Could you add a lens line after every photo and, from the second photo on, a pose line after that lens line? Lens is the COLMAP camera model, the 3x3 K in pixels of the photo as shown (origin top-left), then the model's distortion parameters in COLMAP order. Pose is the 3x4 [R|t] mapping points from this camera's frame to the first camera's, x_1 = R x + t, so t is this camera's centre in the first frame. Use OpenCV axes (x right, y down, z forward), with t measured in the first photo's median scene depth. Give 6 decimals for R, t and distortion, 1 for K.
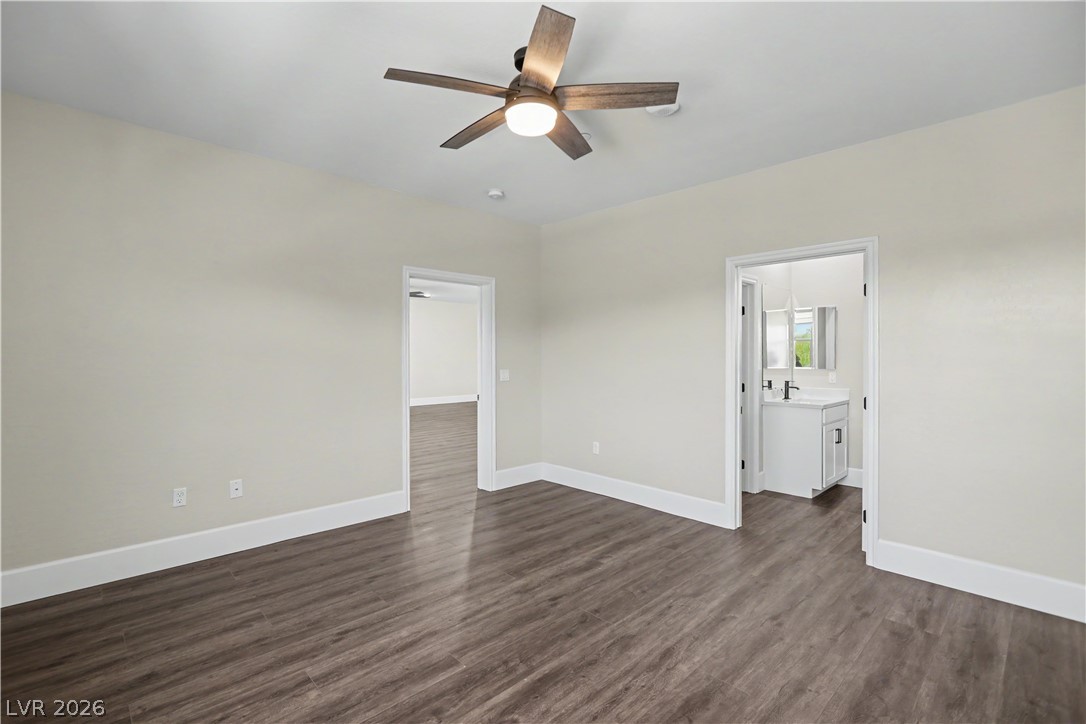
lens RADIAL K [[486.0, 0, 534.9], [0, 486.0, 362.9], [0, 0, 1]] dist [-0.003113, -0.000581]
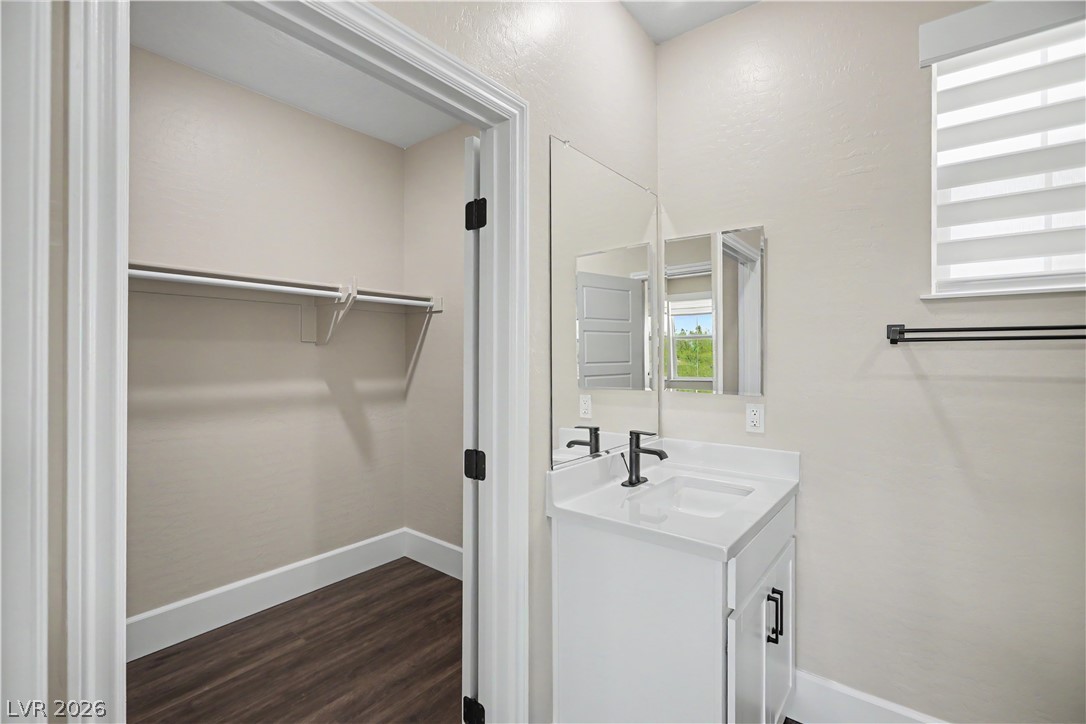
lens RADIAL K [[486.0, 0, 534.9], [0, 486.0, 362.9], [0, 0, 1]] dist [-0.003113, -0.000581]
pose [[0.990789, 0.003745, 0.135361, 0.428290], [-0.002328, 0.999941, -0.010625, -0.009383], [-0.135393, 0.010212, 0.990739, 0.708660]]
